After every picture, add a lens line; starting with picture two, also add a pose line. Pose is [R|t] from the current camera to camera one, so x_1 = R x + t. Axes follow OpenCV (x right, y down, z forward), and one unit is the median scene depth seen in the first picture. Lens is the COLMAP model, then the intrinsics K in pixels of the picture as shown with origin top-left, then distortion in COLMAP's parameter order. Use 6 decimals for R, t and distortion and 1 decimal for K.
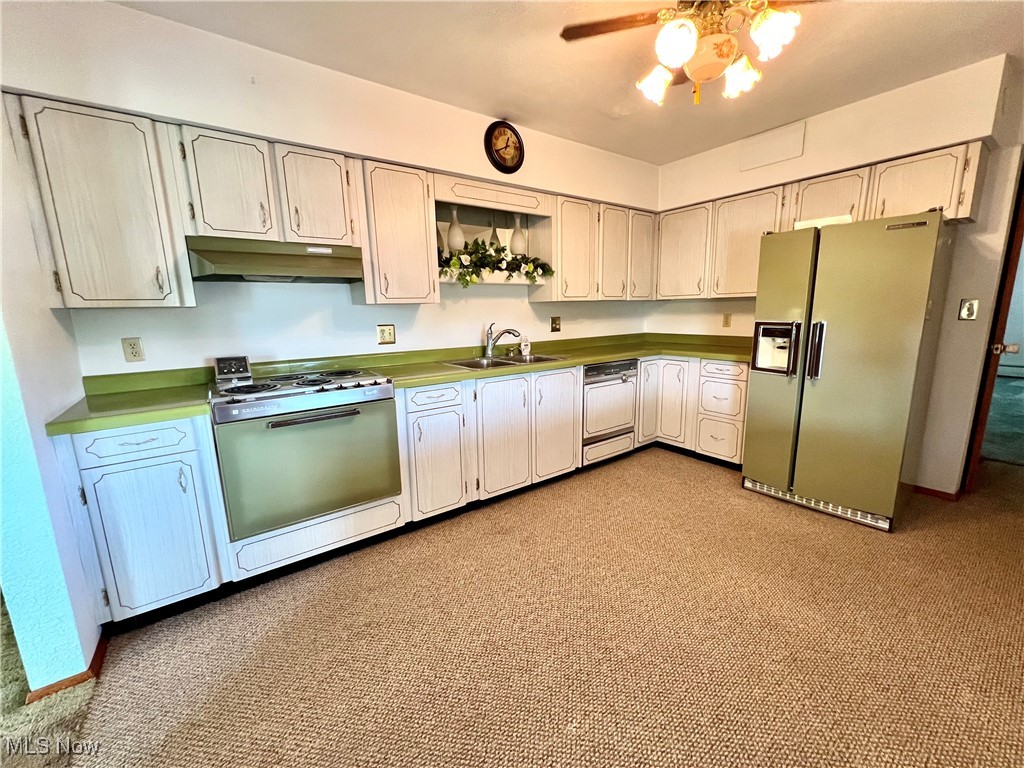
lens RADIAL K [[408.5, 0, 511.5], [0, 408.5, 383.6], [0, 0, 1]] dist [-0.004338, 0.000844]
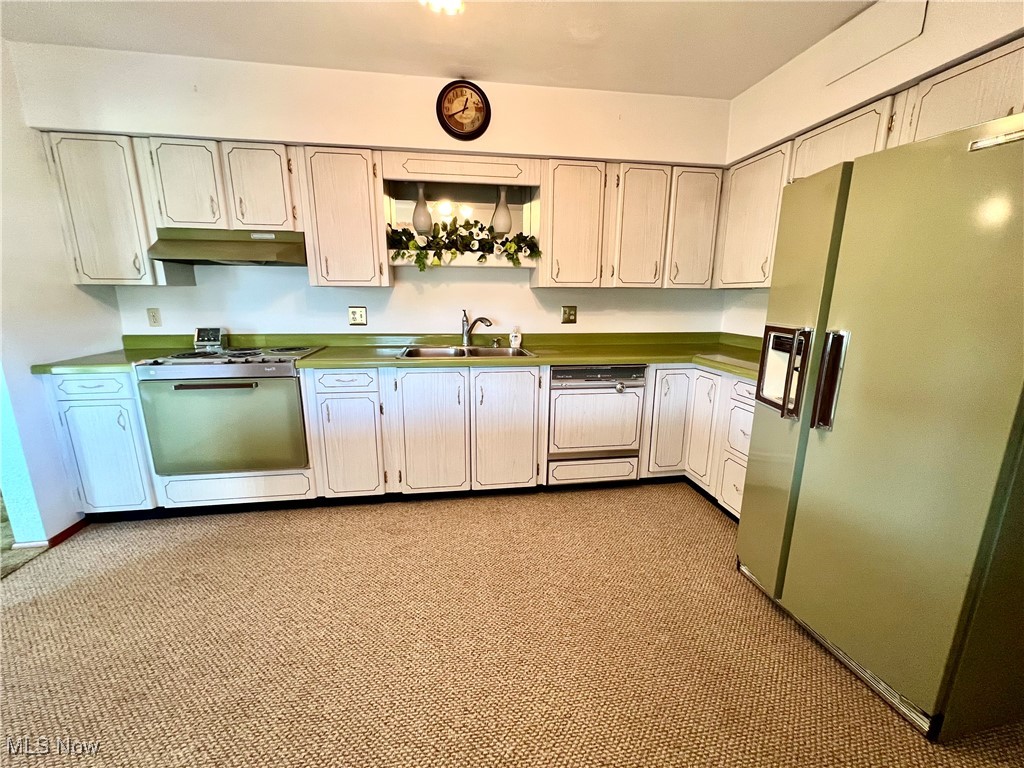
lens RADIAL K [[408.5, 0, 512.0], [0, 408.5, 383.7], [0, 0, 1]] dist [-0.004338, 0.000844]
pose [[0.888747, 0.122941, -0.441604, 0.581589], [-0.107287, 0.992394, 0.060359, -0.060747], [0.445666, -0.006265, 0.895177, 0.272083]]
